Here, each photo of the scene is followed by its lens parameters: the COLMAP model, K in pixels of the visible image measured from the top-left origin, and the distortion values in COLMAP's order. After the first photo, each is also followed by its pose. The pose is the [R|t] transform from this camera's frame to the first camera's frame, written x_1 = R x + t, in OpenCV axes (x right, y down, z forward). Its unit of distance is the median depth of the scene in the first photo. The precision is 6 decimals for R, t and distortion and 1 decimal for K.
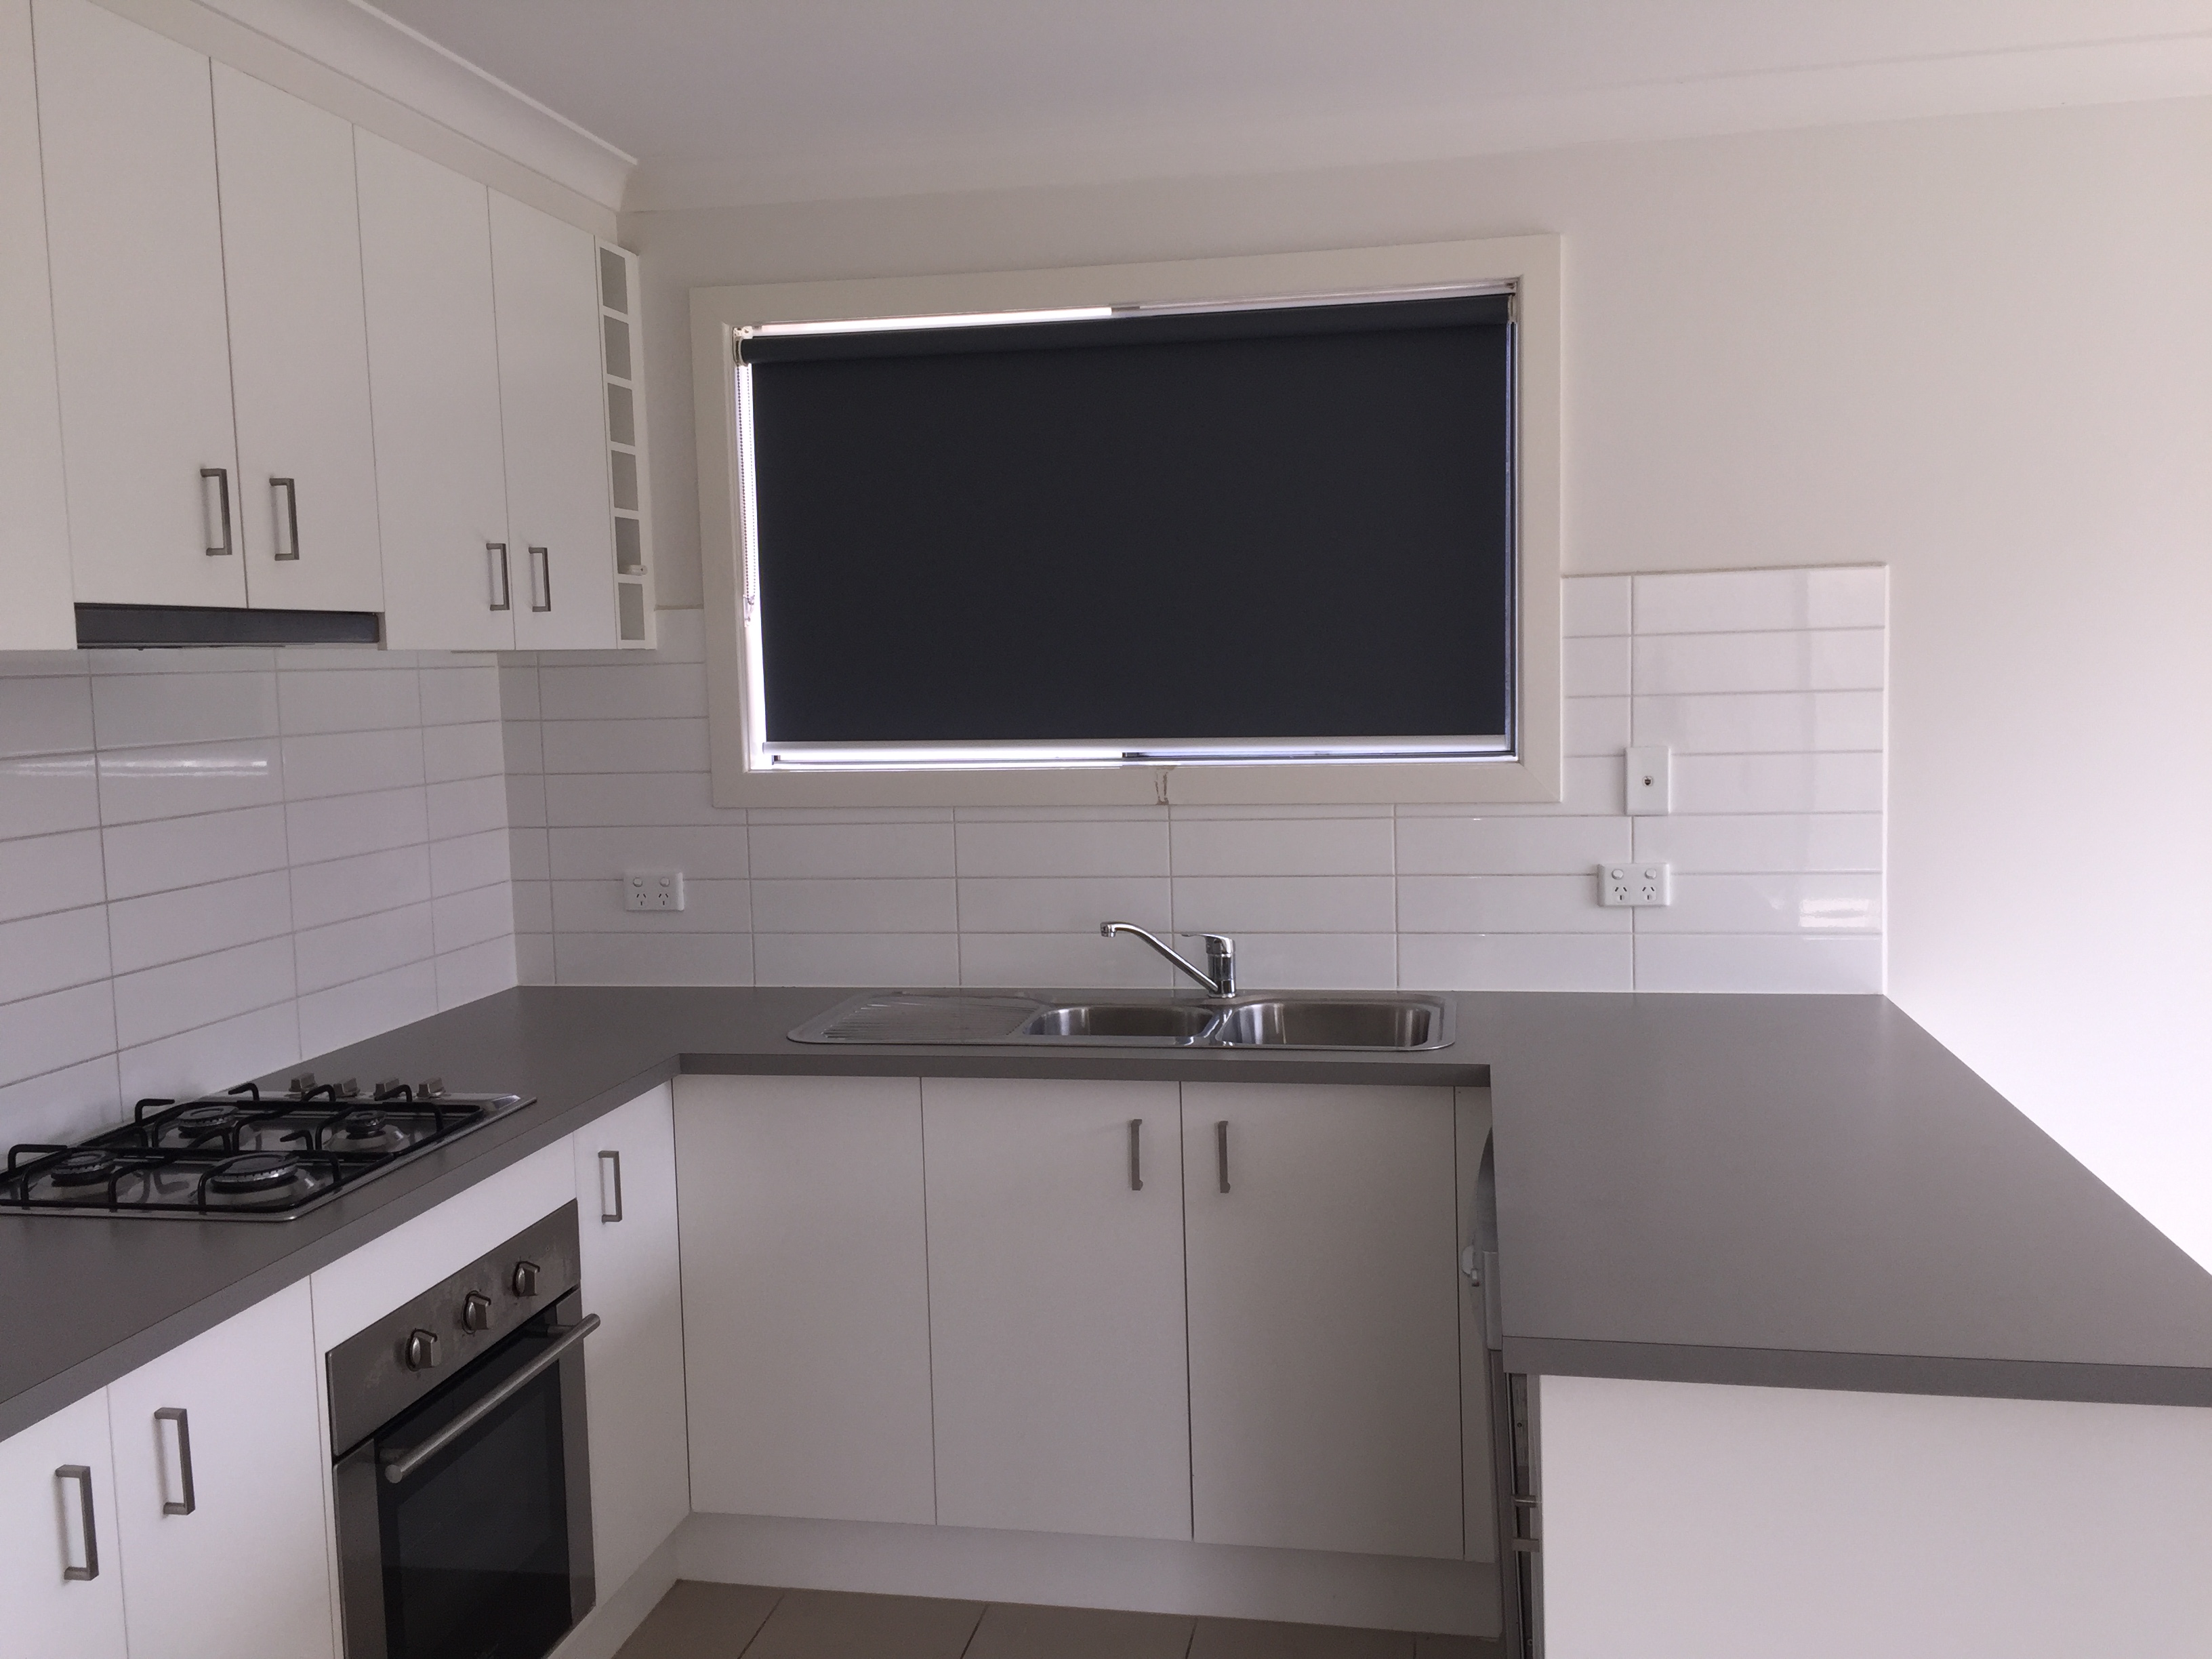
lens RADIAL K [[1891.5, 0, 1106.0], [0, 1891.5, 829.5], [0, 0, 1]] dist [0.047544, -0.004244]
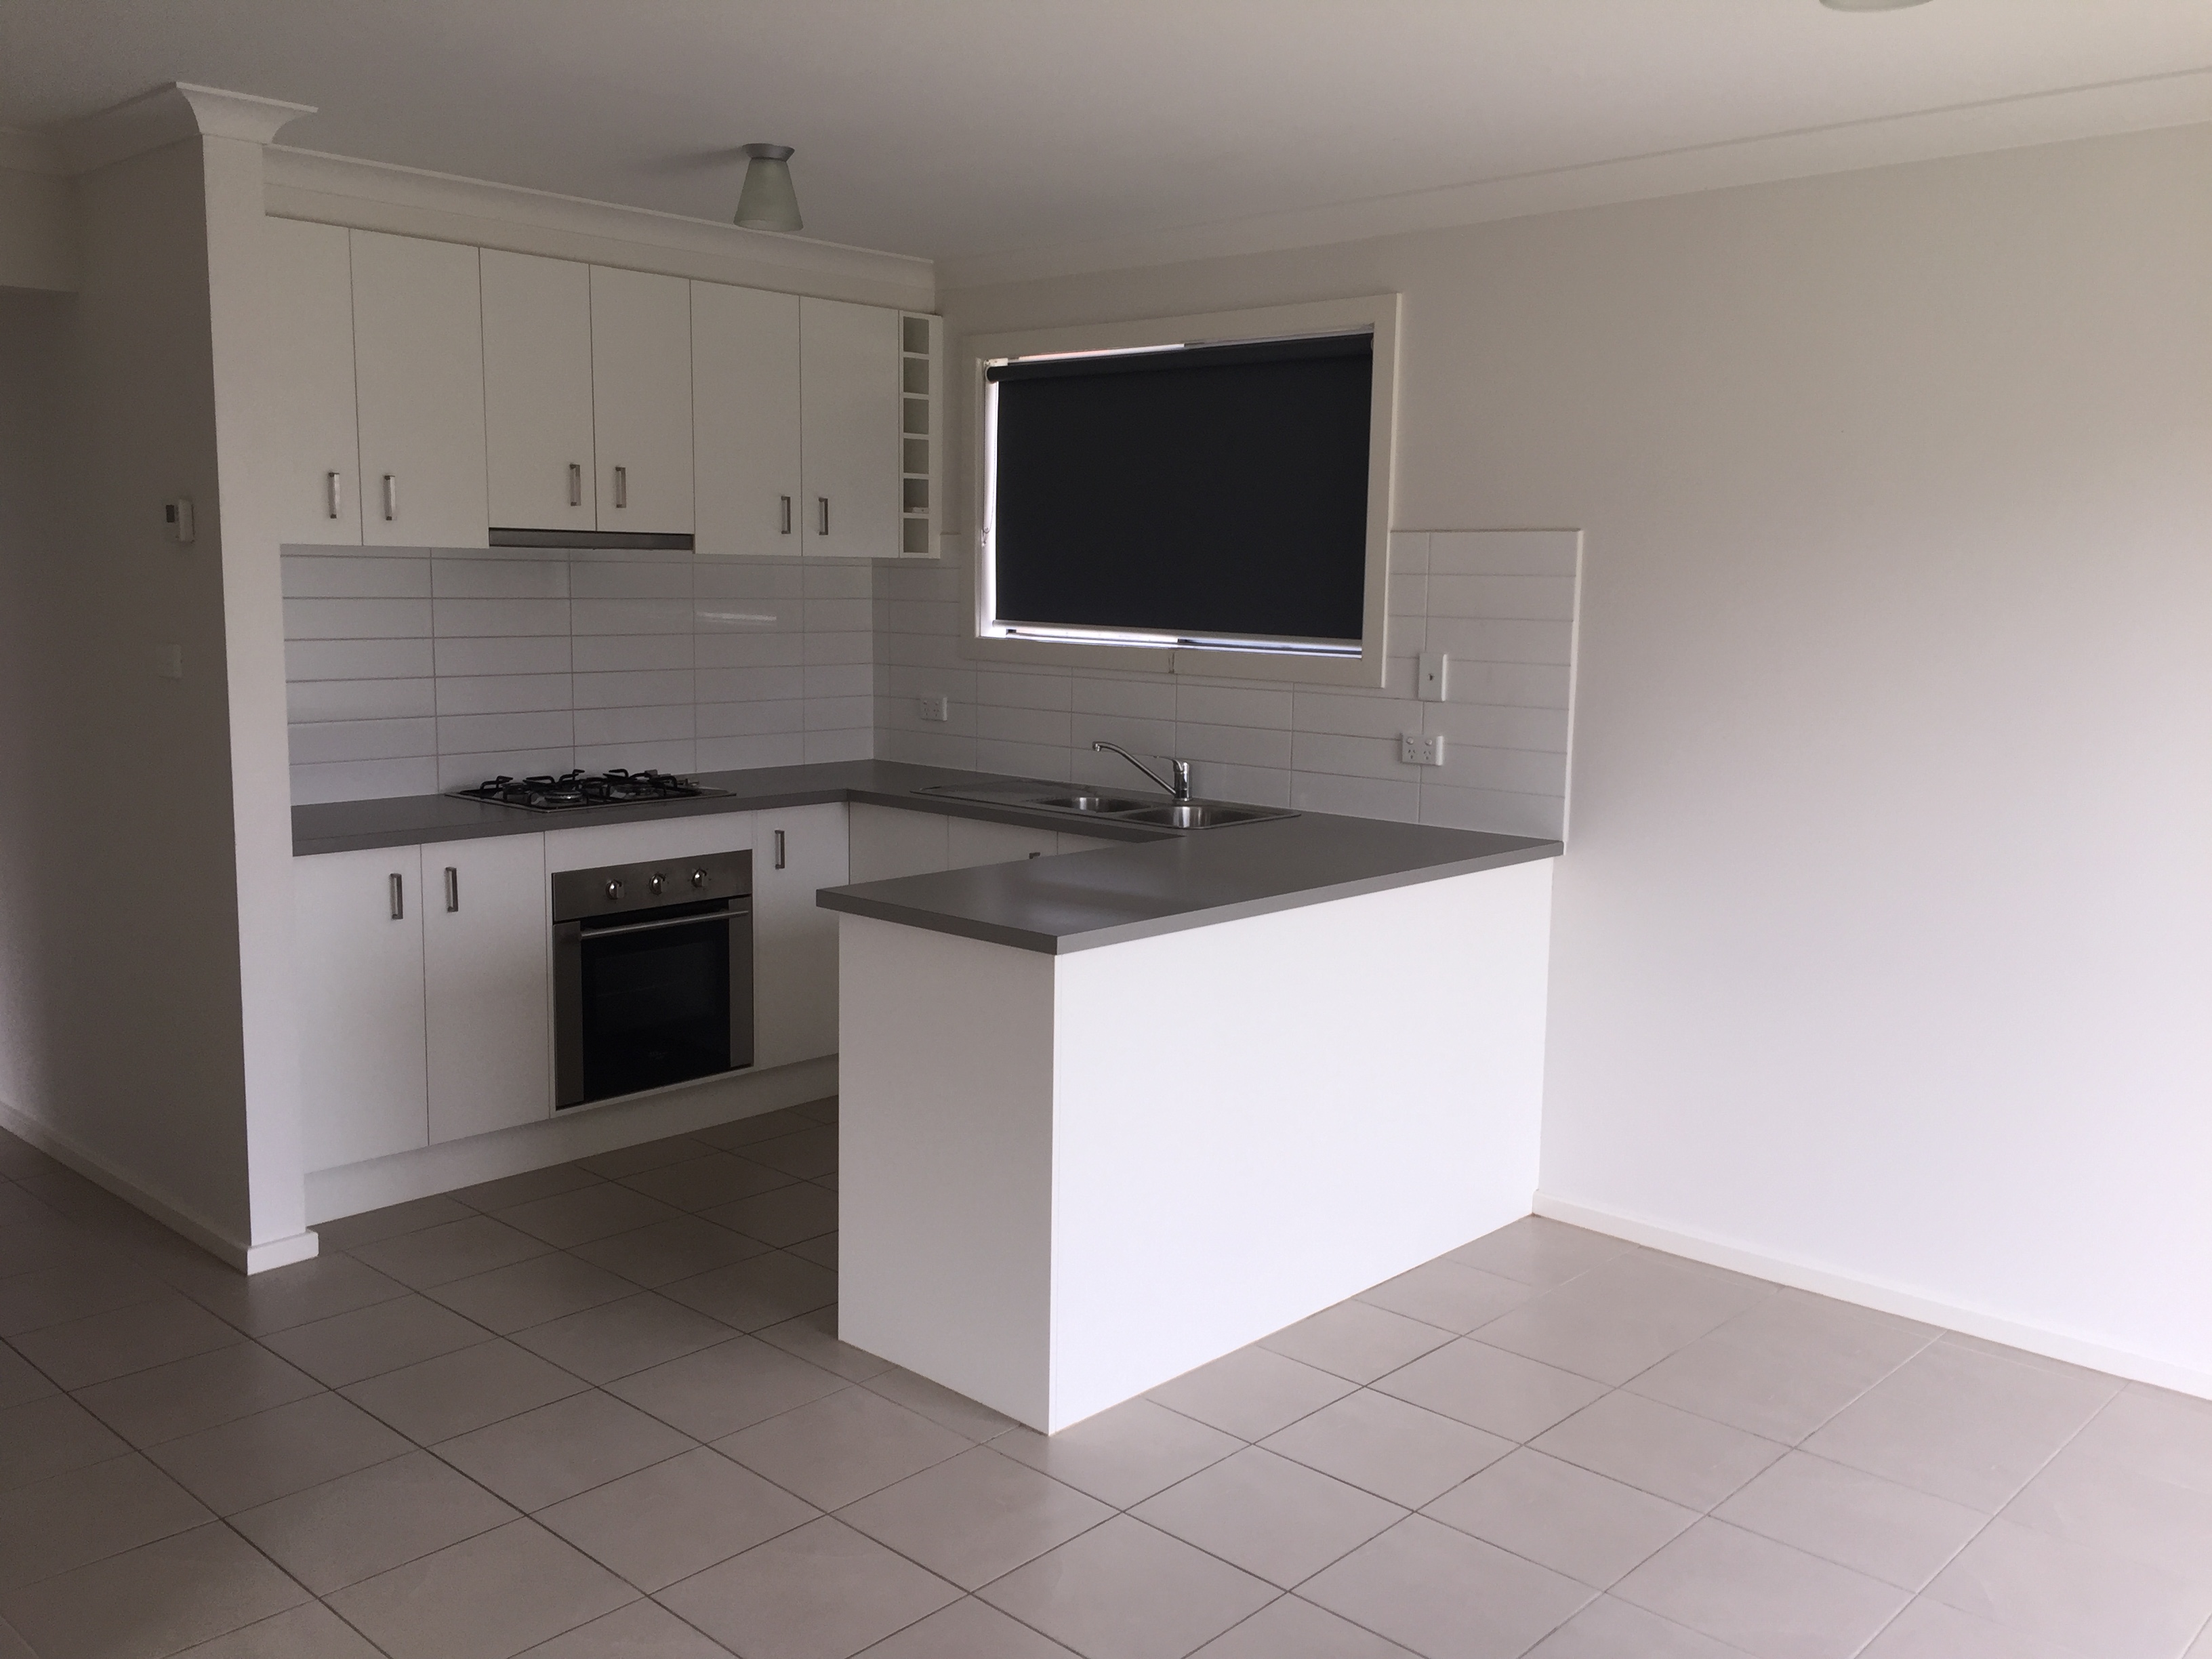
lens RADIAL K [[1891.5, 0, 1106.0], [0, 1891.5, 829.5], [0, 0, 1]] dist [0.047544, -0.004244]
pose [[0.841823, 0.112092, -0.527987, 0.832359], [-0.087072, 0.993589, 0.072111, 0.006999], [0.532685, -0.014732, 0.846186, -0.332006]]
